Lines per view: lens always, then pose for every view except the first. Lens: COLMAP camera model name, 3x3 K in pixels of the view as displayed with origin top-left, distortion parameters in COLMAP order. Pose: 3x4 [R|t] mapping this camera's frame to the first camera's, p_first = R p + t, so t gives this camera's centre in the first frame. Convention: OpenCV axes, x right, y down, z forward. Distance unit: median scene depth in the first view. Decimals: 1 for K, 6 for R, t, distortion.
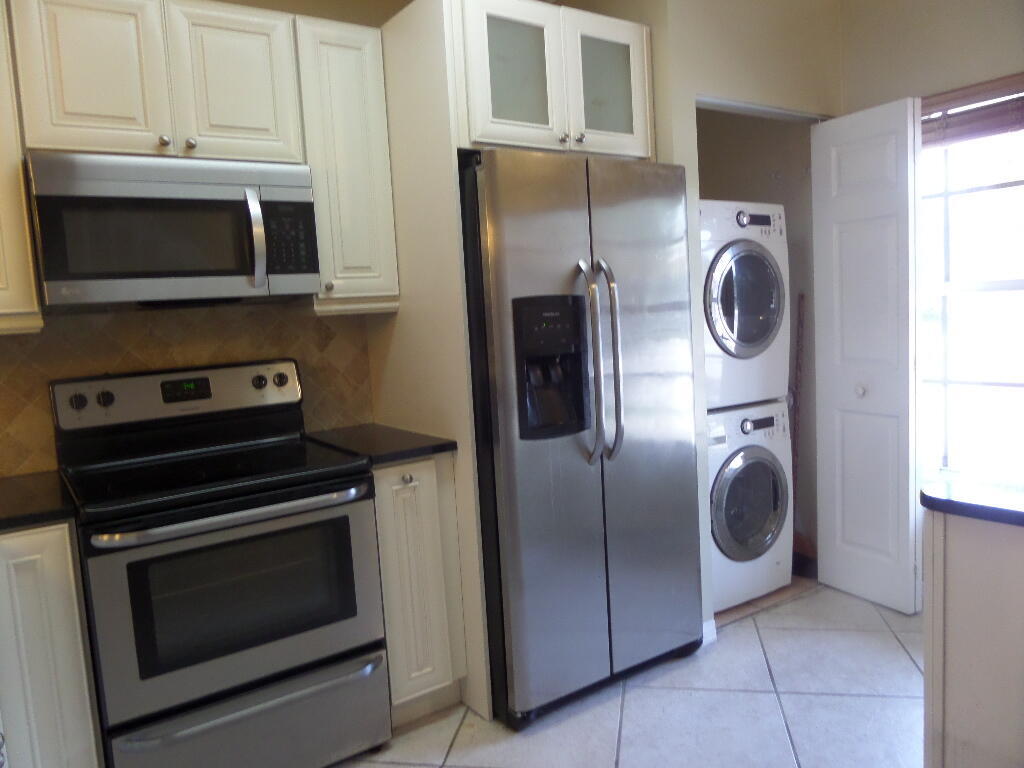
lens RADIAL K [[755.7, 0, 512.4], [0, 755.7, 388.8], [0, 0, 1]] dist [0.025709, -0.030143]
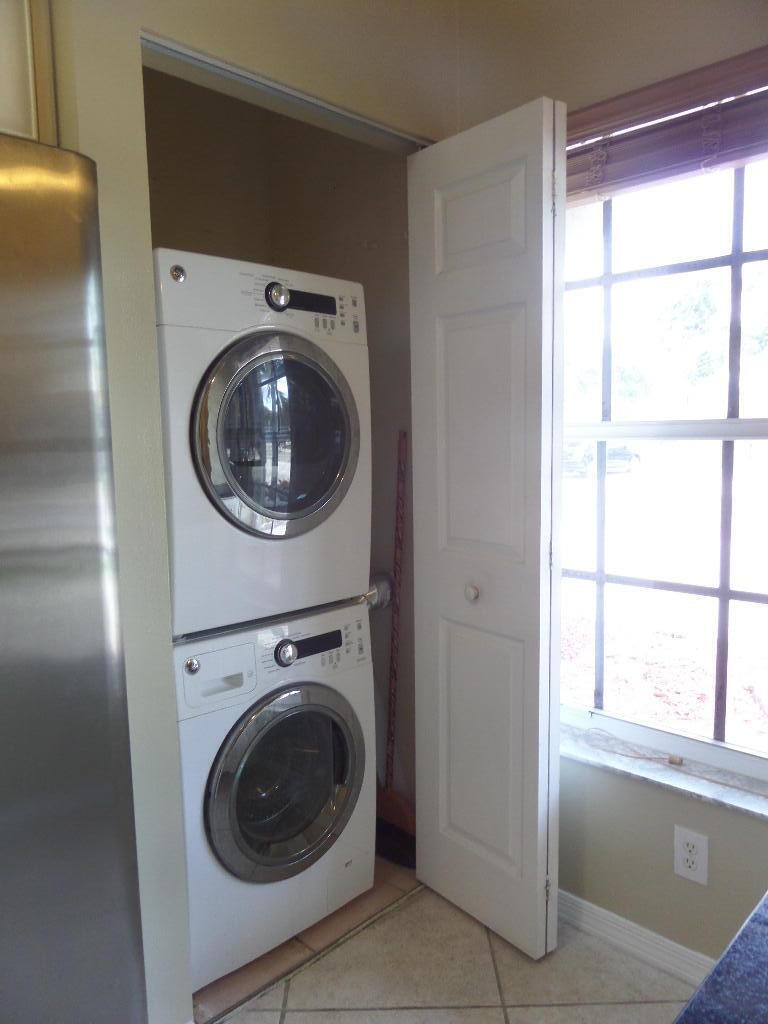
lens RADIAL K [[755.7, 0, 385.9], [0, 755.7, 506.2], [0, 0, 1]] dist [0.025709, -0.030143]
pose [[0.982052, 0.021618, 0.187369, 0.272010], [-0.021520, 0.999765, -0.002558, -0.063714], [-0.187381, -0.001520, 0.982286, 0.408202]]
